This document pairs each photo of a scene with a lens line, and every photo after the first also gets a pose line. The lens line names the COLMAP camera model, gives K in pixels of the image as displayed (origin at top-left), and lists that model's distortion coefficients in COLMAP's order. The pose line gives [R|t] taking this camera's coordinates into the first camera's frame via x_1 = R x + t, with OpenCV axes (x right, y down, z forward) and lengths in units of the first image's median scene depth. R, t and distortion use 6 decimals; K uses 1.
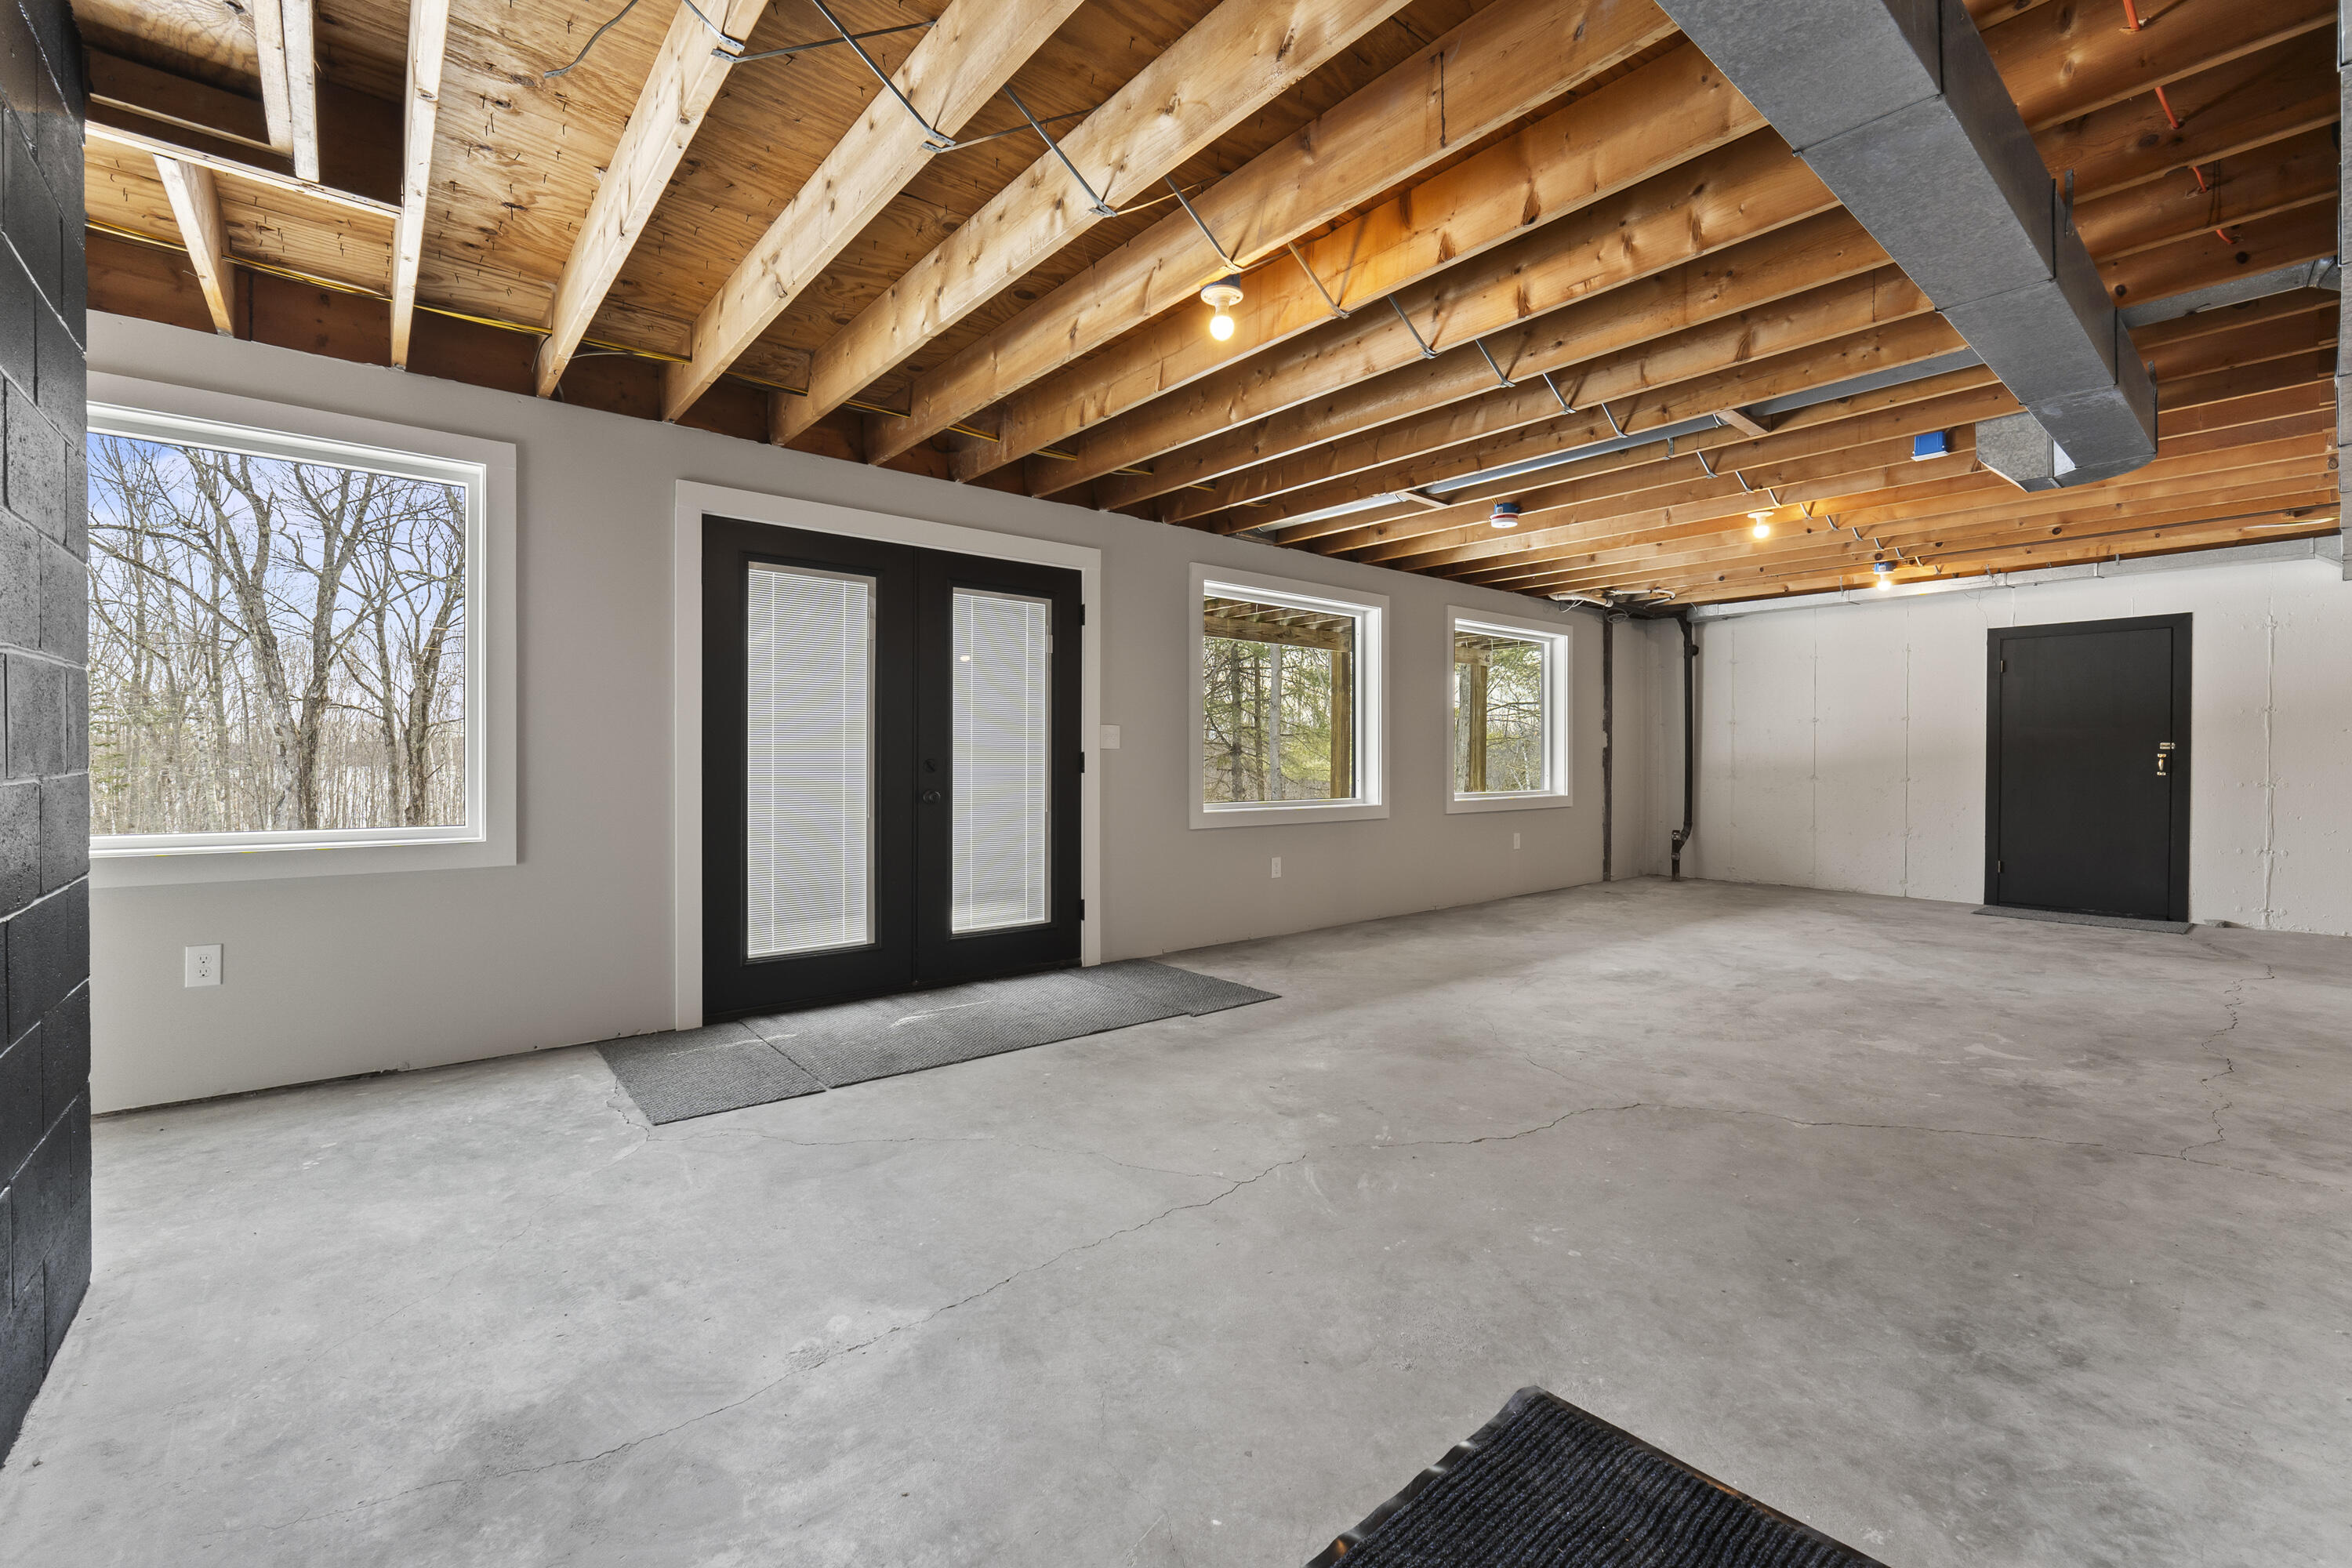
lens RADIAL K [[981.9, 0, 1180.7], [0, 981.9, 766.5], [0, 0, 1]] dist [0.003068, 0.000188]
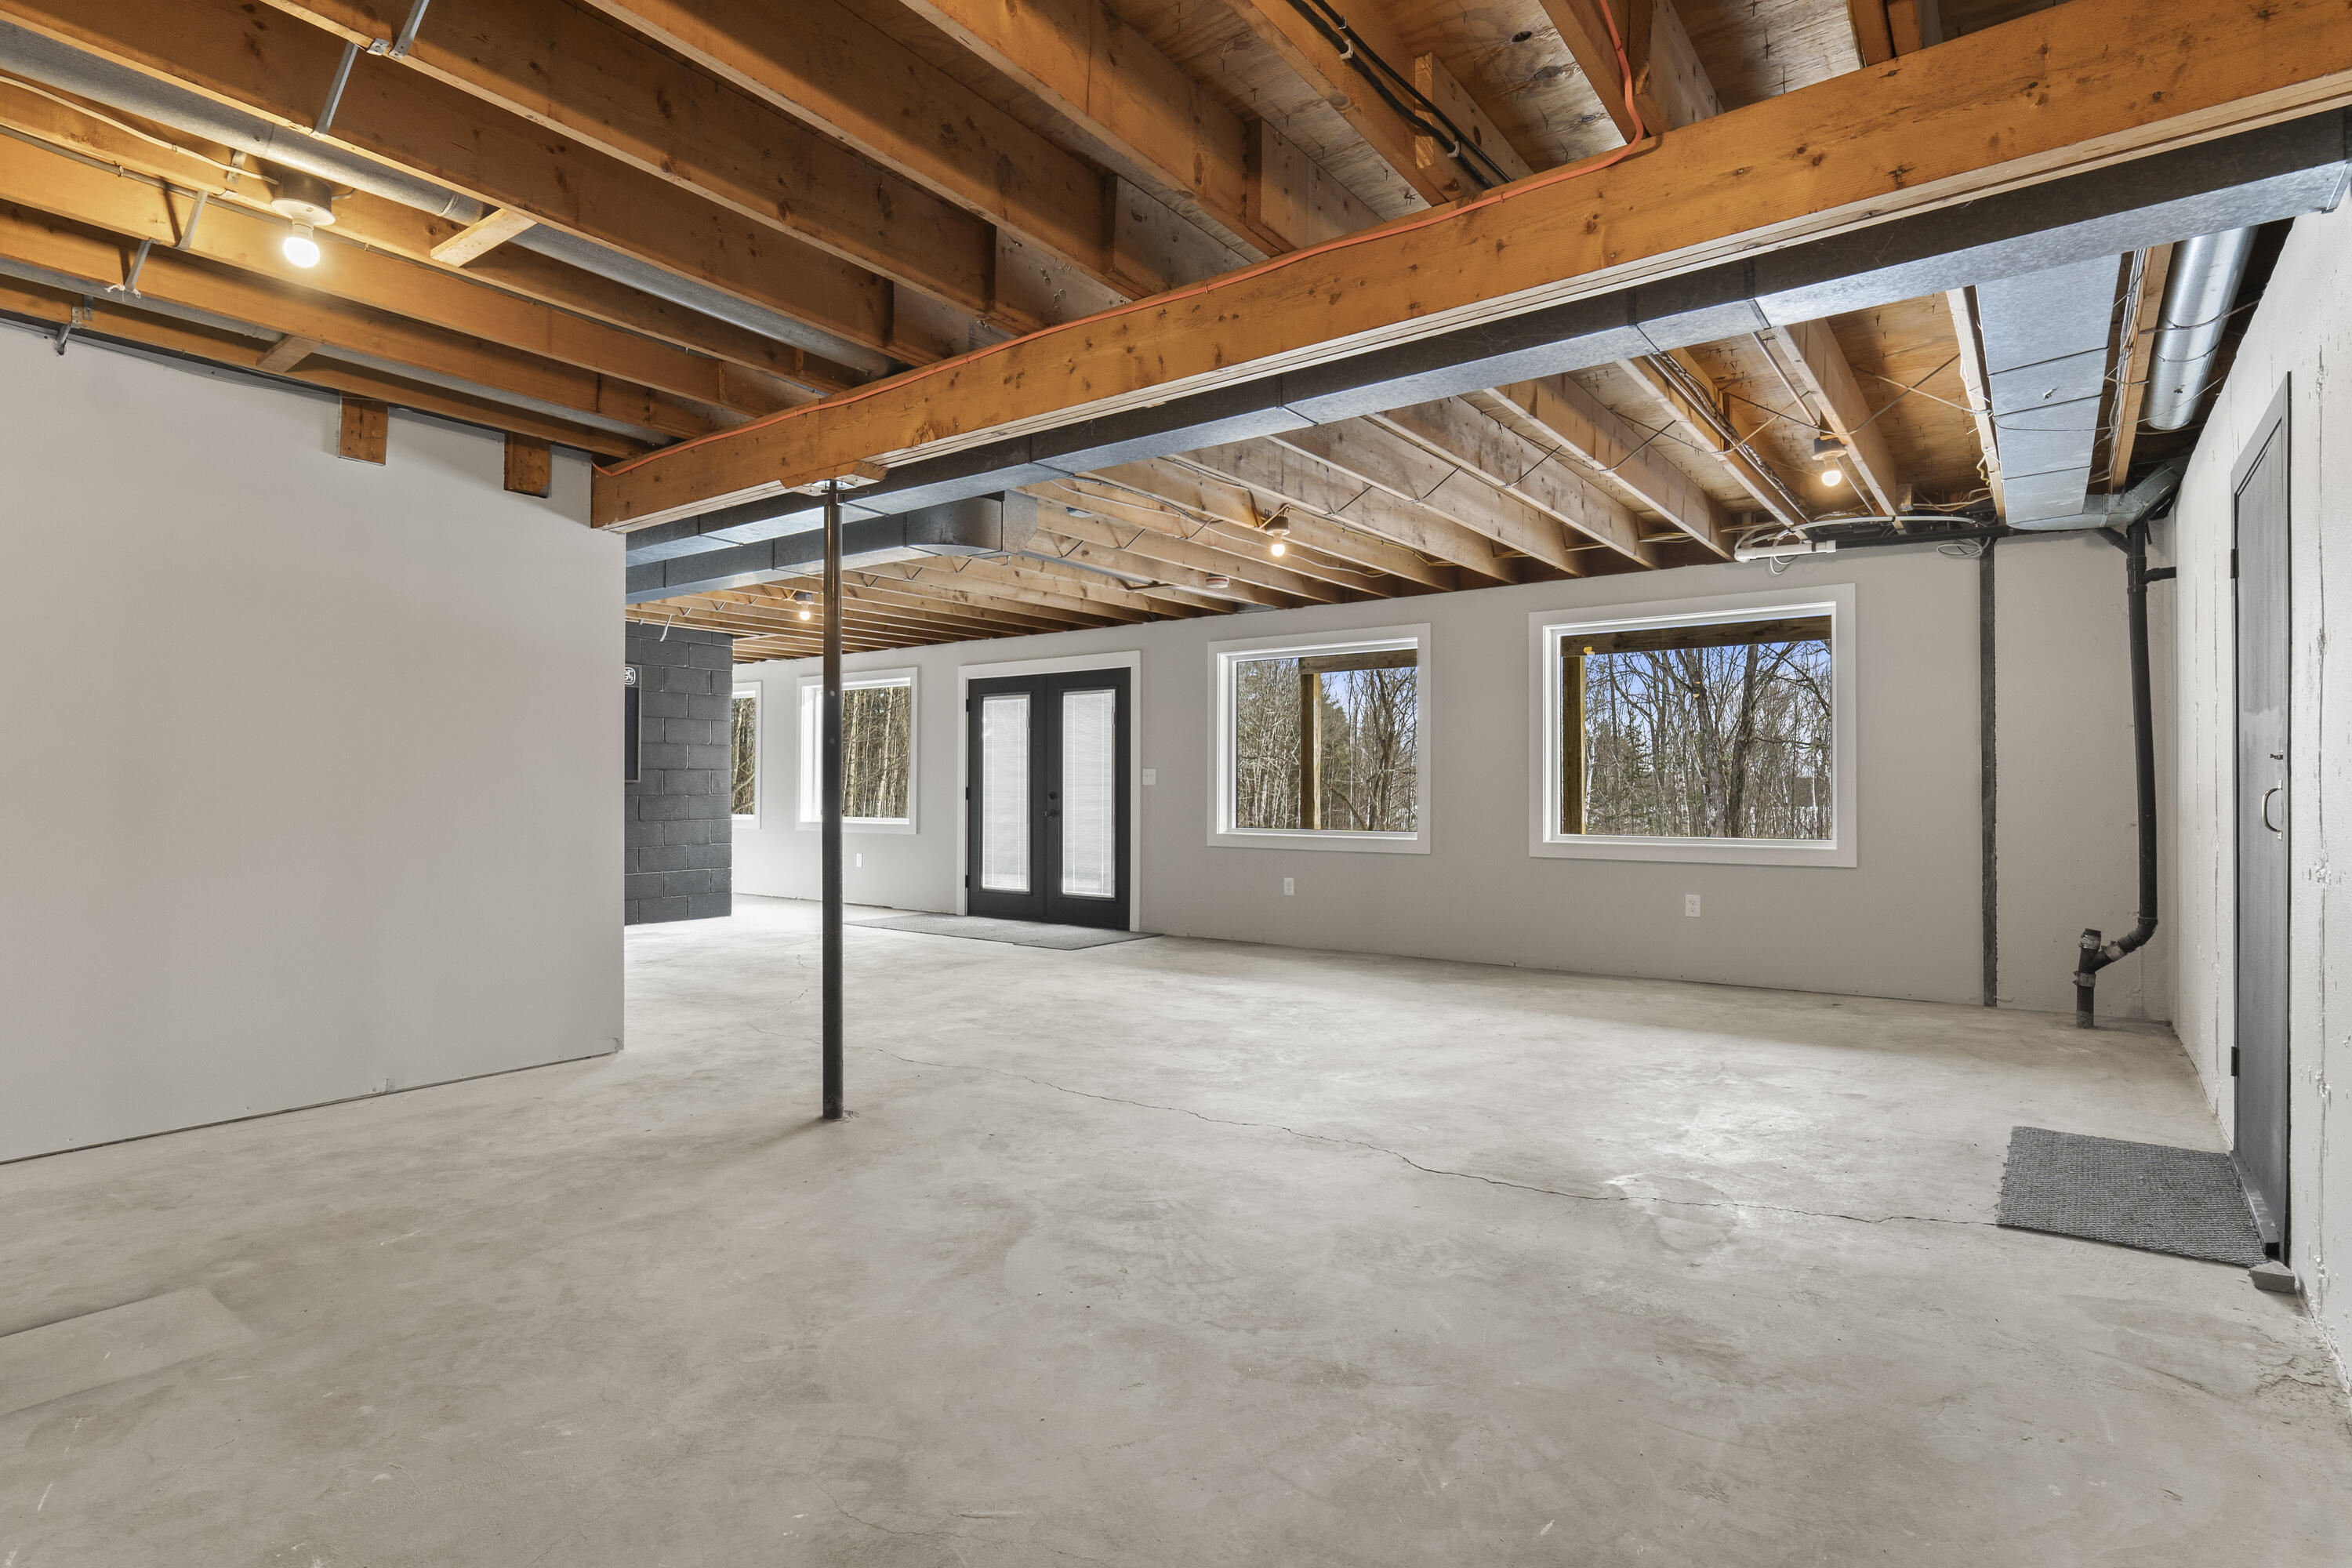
lens RADIAL K [[1178.4, 0, 1178.2], [0, 1178.4, 787.9], [0, 0, 1]] dist [0.001689, 0.000092]
pose [[0.218902, -0.007320, -0.975719, 1.729221], [-0.008291, 0.999922, -0.009361, 0.003072], [0.975712, 0.010139, 0.218824, 0.707673]]
